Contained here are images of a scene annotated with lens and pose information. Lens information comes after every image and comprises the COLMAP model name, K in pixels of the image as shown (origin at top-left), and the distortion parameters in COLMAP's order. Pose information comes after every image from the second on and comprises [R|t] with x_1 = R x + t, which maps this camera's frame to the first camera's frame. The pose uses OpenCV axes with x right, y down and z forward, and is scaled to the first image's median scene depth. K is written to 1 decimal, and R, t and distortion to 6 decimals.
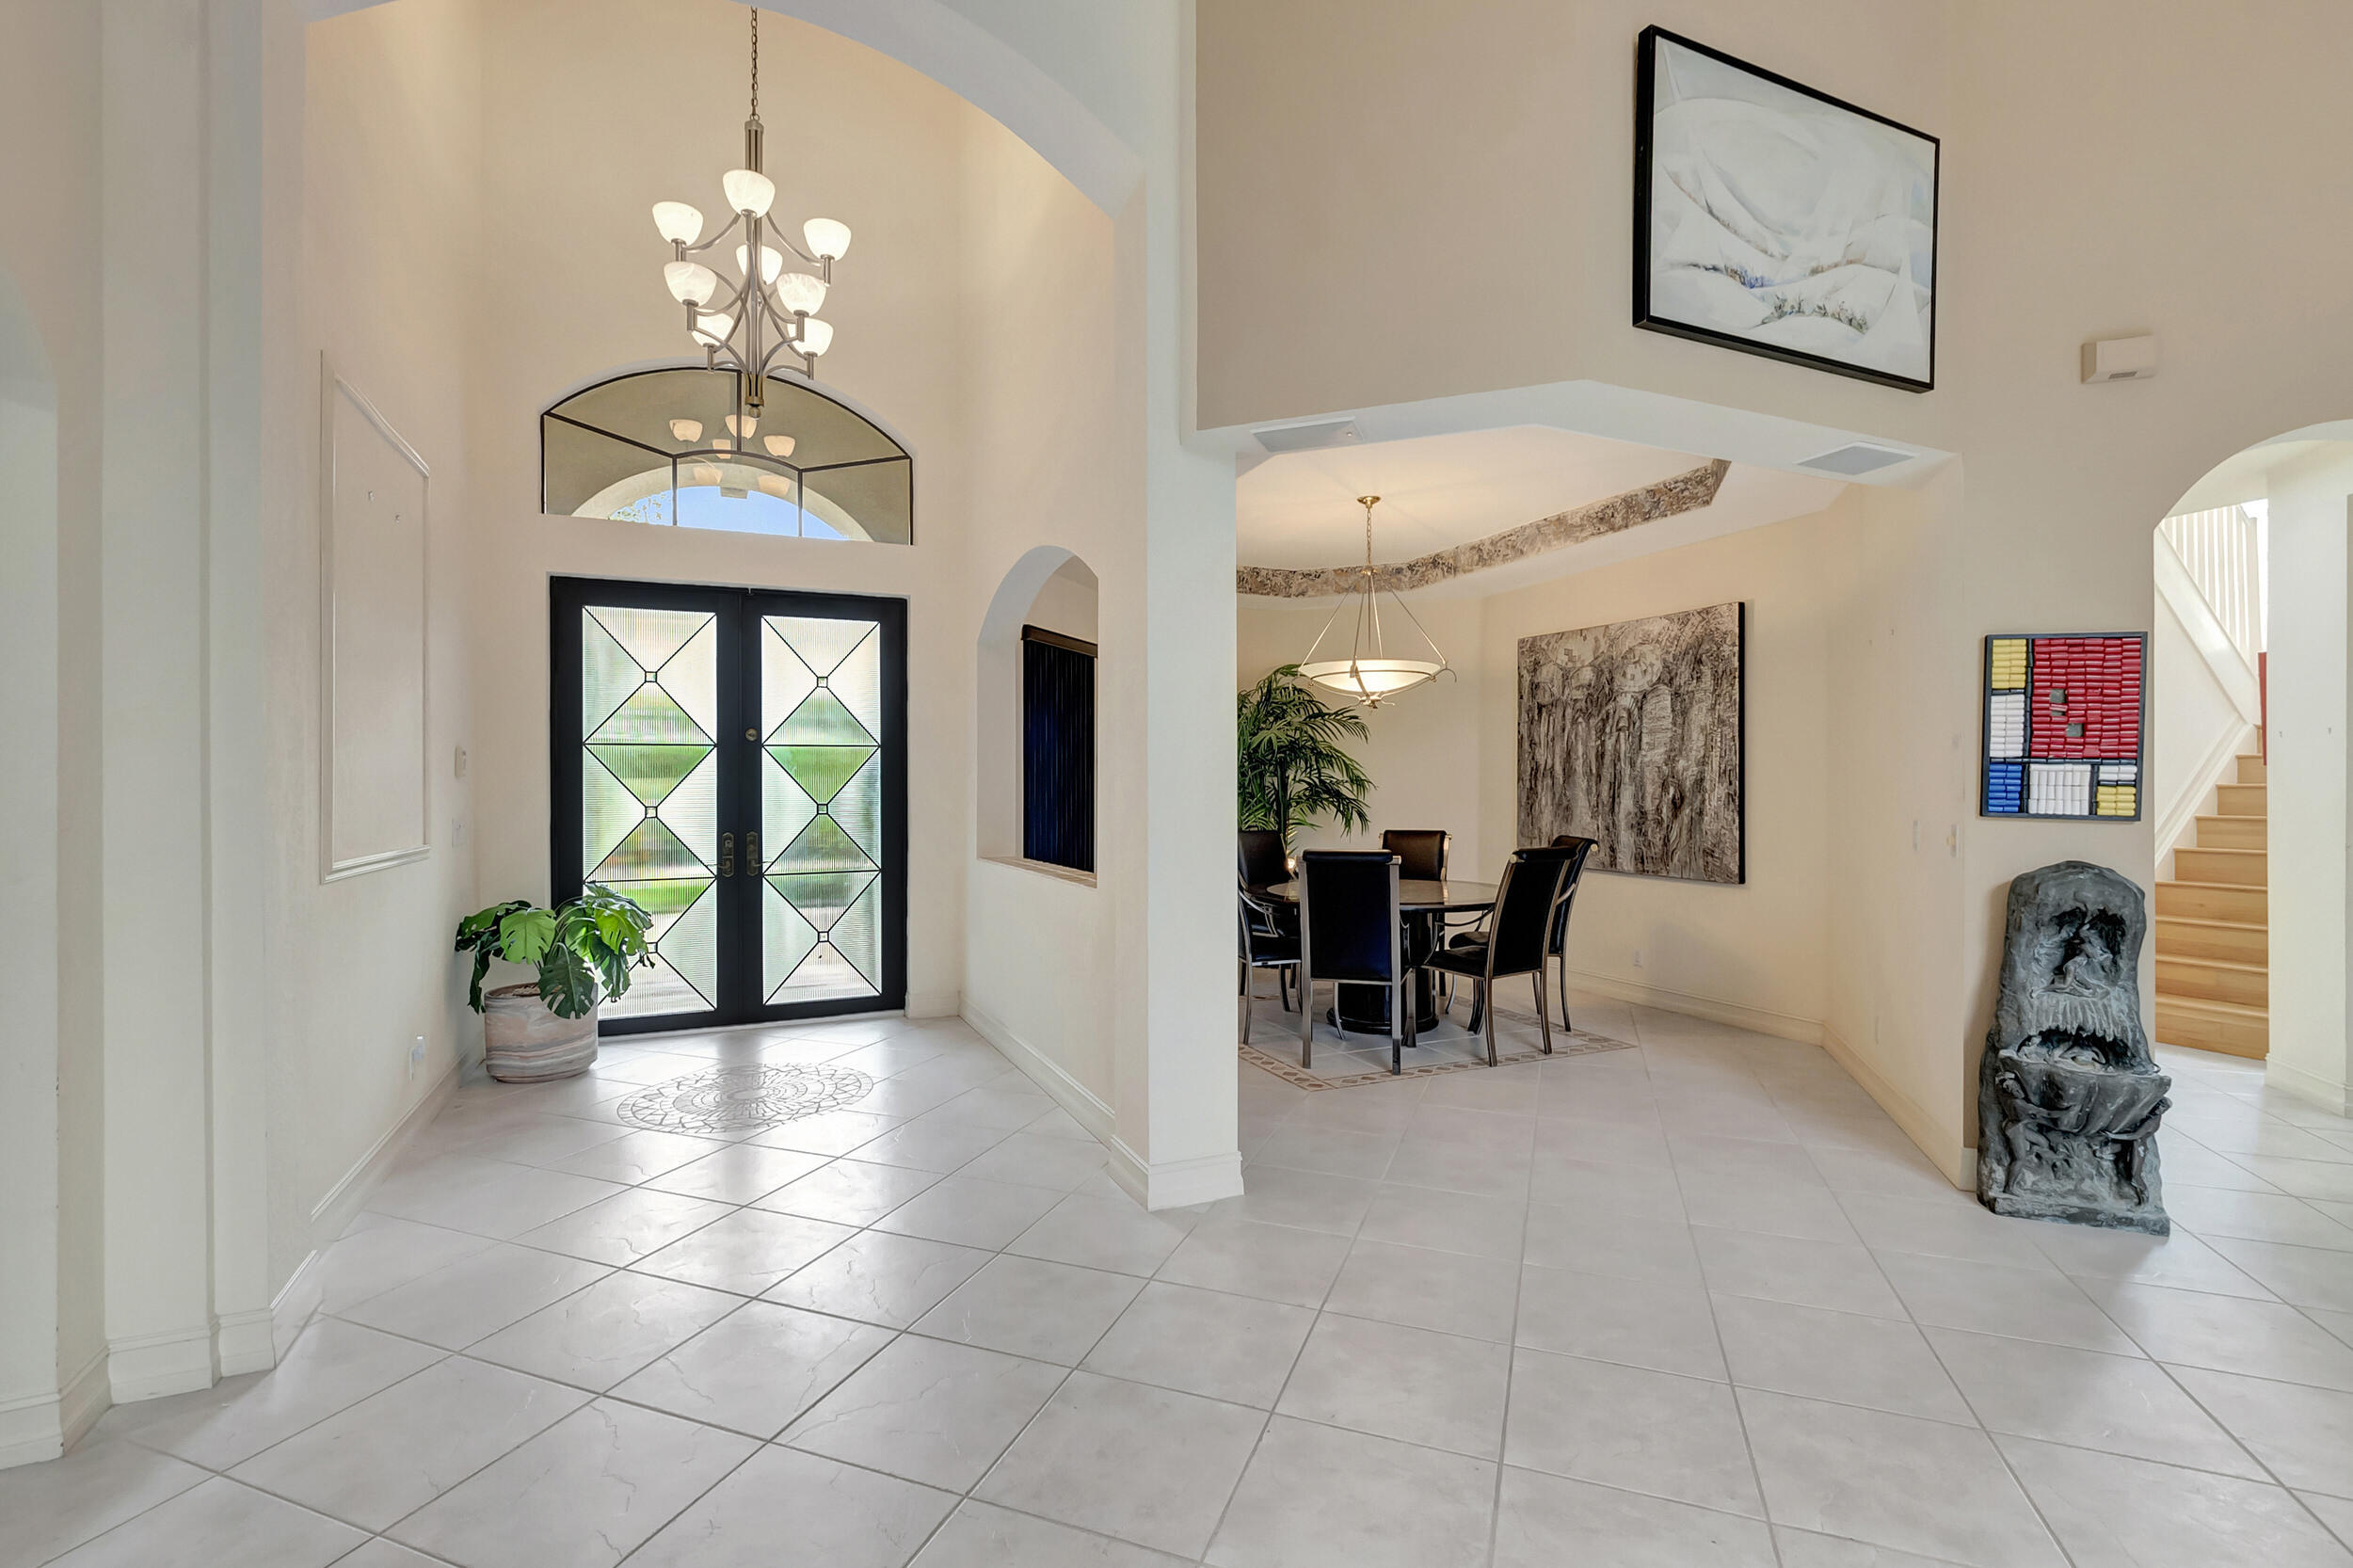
lens RADIAL K [[1046.0, 0, 1149.8], [0, 1046.0, 775.8], [0, 0, 1]] dist [-0.001830, -0.001169]
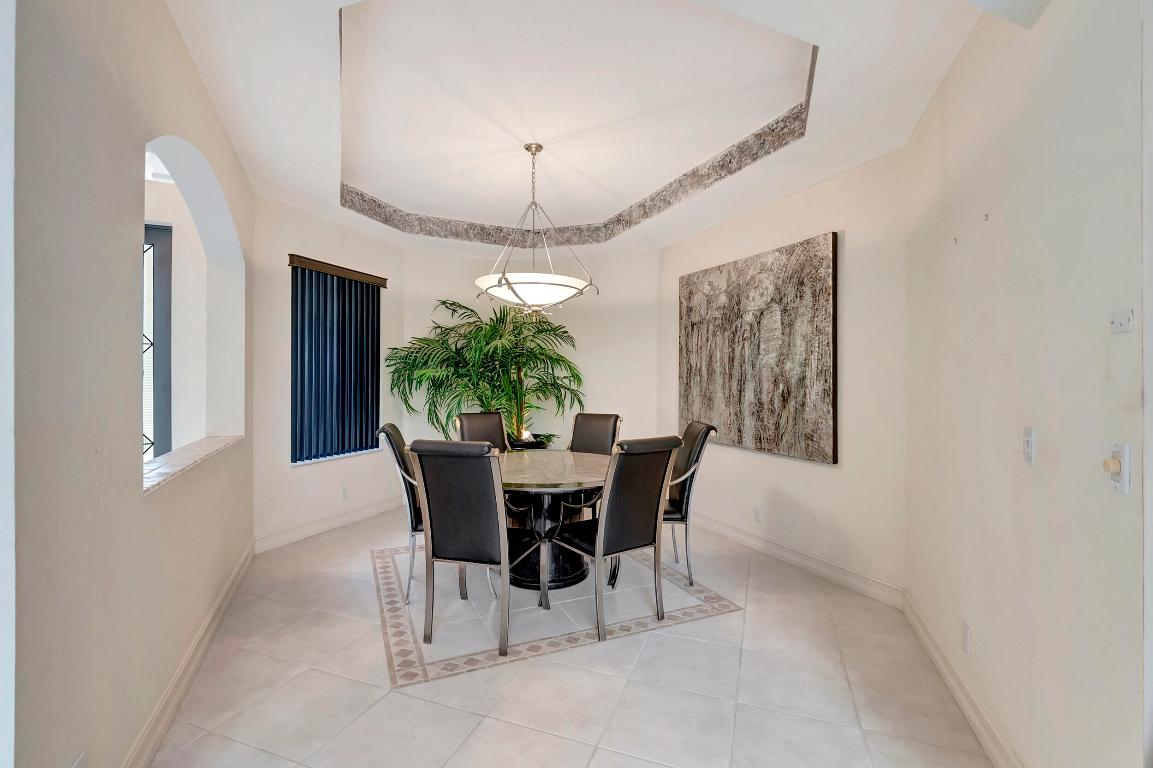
lens RADIAL K [[512.6, 0, 566.4], [0, 512.6, 367.4], [0, 0, 1]] dist [-0.001830, -0.001169]
pose [[0.999882, 0.008946, 0.012501, 0.251898], [-0.008747, 0.999836, -0.015873, 0.003651], [-0.012641, 0.015762, 0.999796, 0.416859]]
